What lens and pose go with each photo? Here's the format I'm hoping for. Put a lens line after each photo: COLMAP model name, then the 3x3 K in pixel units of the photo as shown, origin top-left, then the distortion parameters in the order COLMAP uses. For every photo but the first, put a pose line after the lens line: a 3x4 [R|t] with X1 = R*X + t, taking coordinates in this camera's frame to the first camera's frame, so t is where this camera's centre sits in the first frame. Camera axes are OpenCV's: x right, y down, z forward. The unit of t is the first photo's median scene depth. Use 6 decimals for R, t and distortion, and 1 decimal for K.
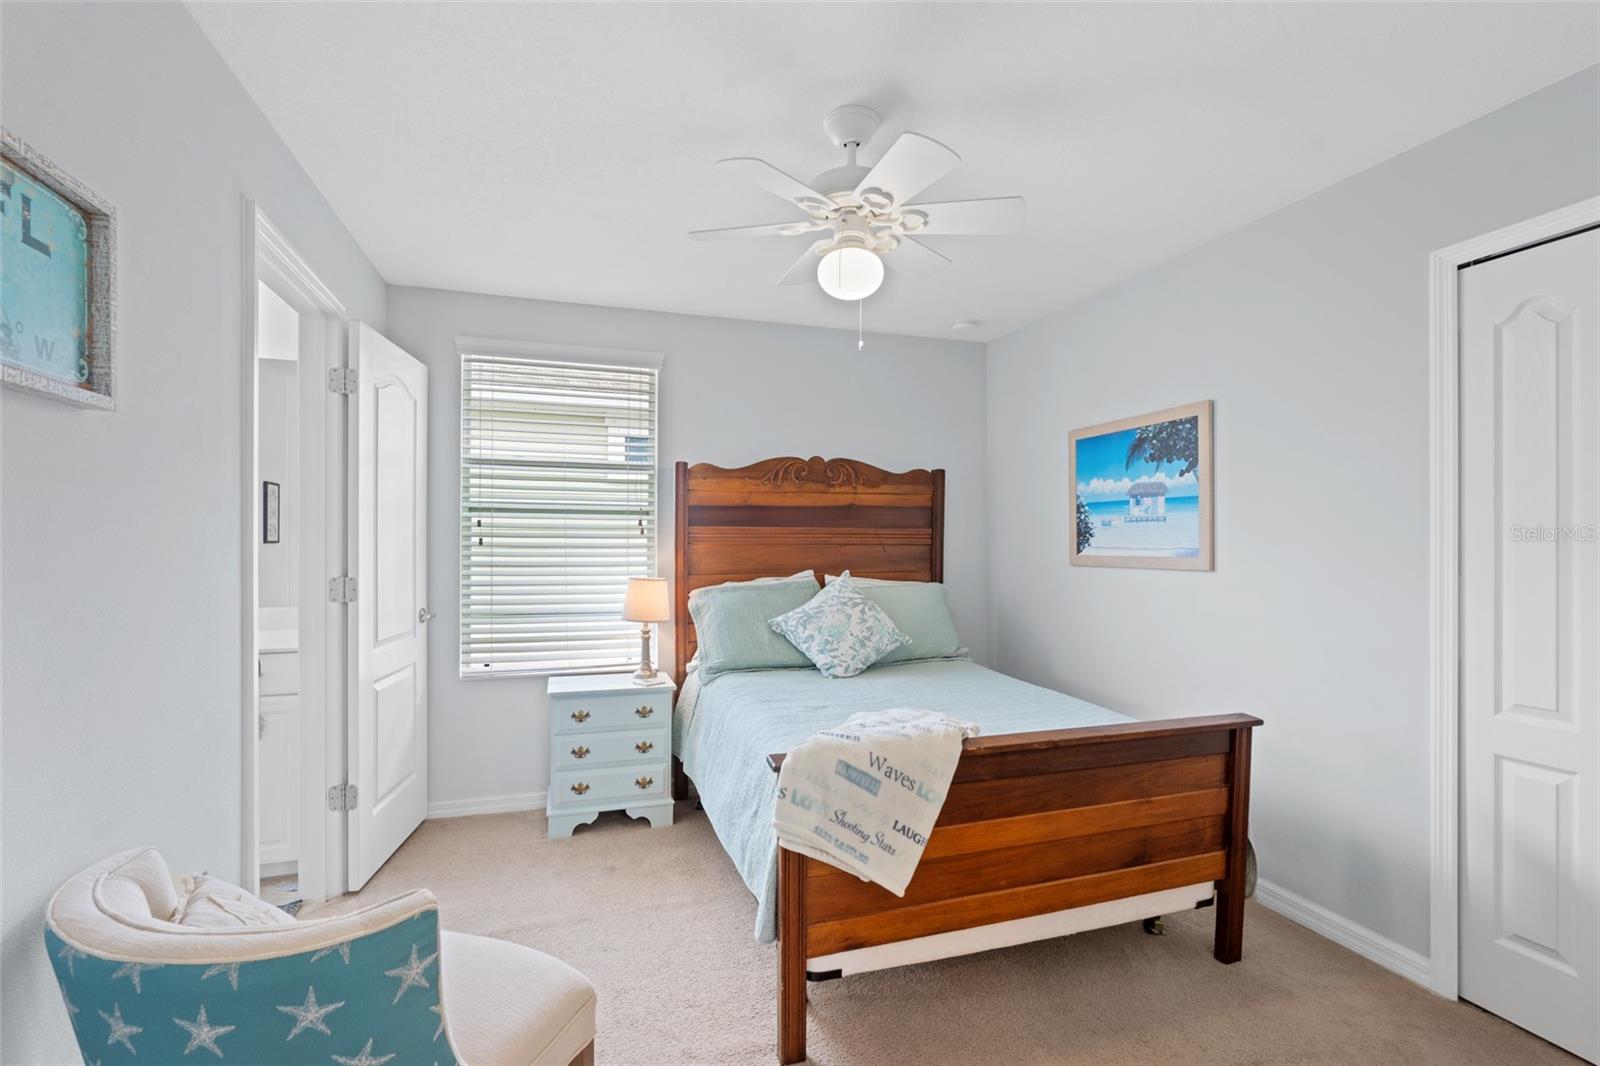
lens RADIAL K [[720.3, 0, 798.2], [0, 720.3, 538.7], [0, 0, 1]] dist [-0.009507, 0.003699]
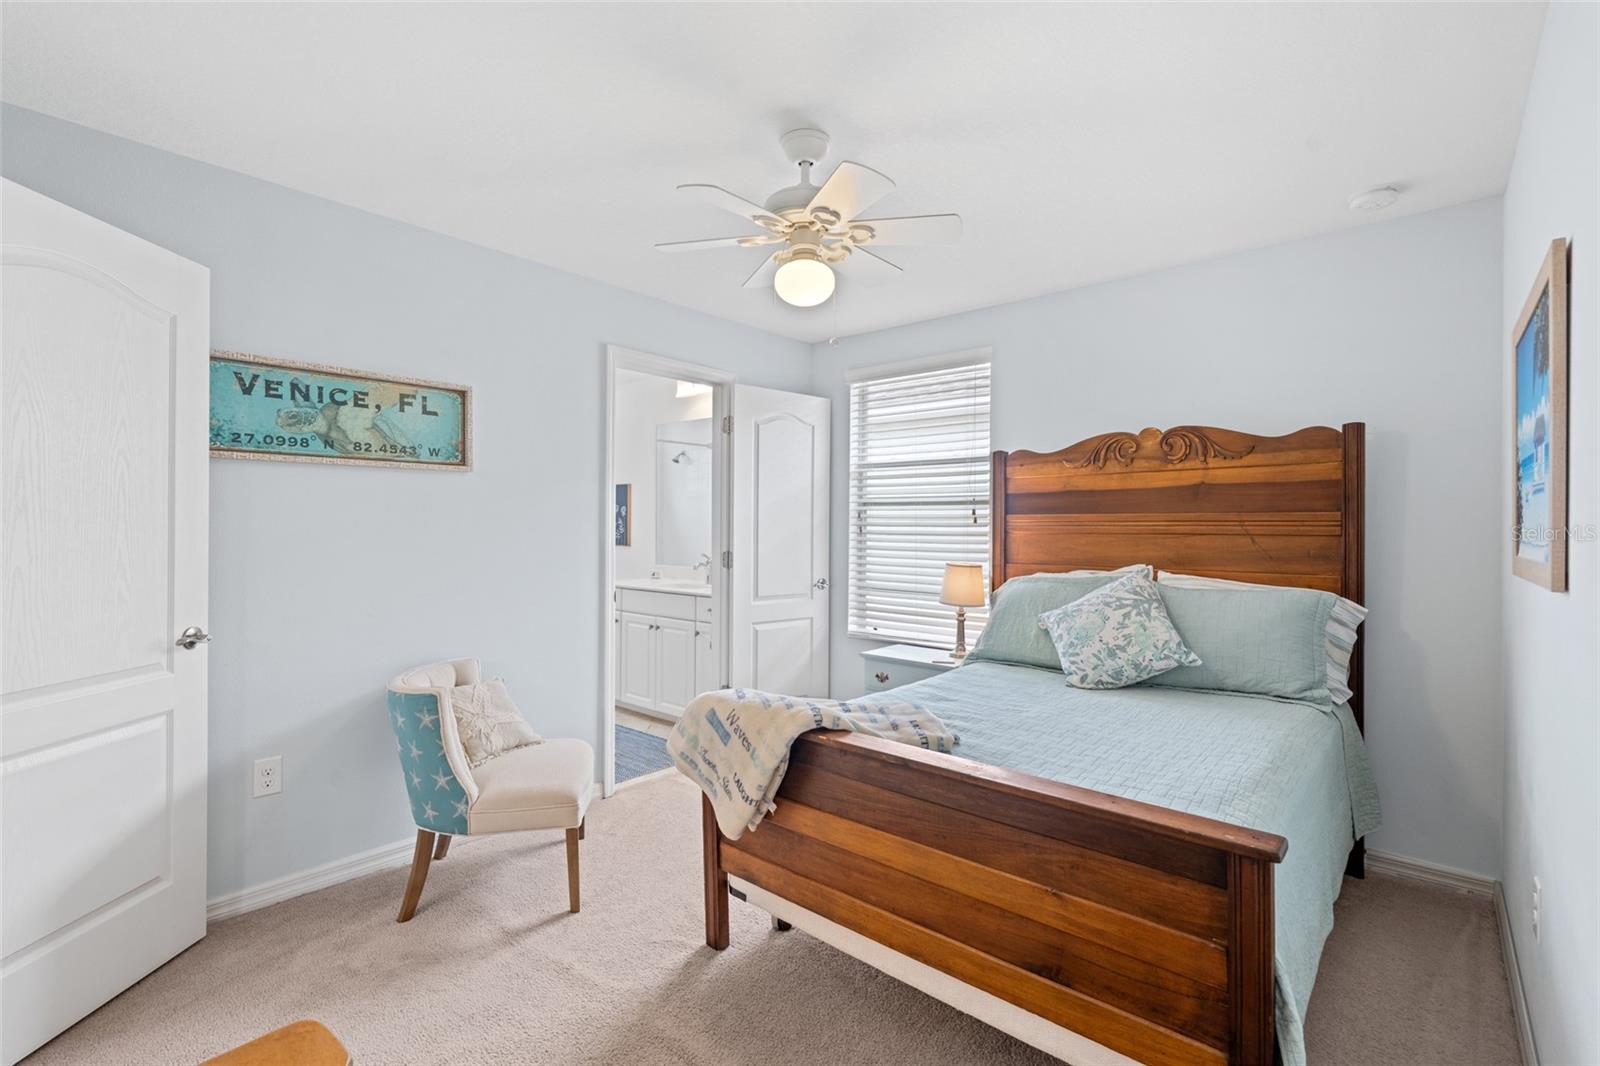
lens RADIAL K [[720.3, 0, 800.9], [0, 720.3, 527.8], [0, 0, 1]] dist [-0.009507, 0.003699]
pose [[0.512441, -0.000252, -0.858722, 0.603369], [-0.002042, 0.999997, -0.001512, 0.003247], [0.858720, 0.002528, 0.512439, 0.261747]]
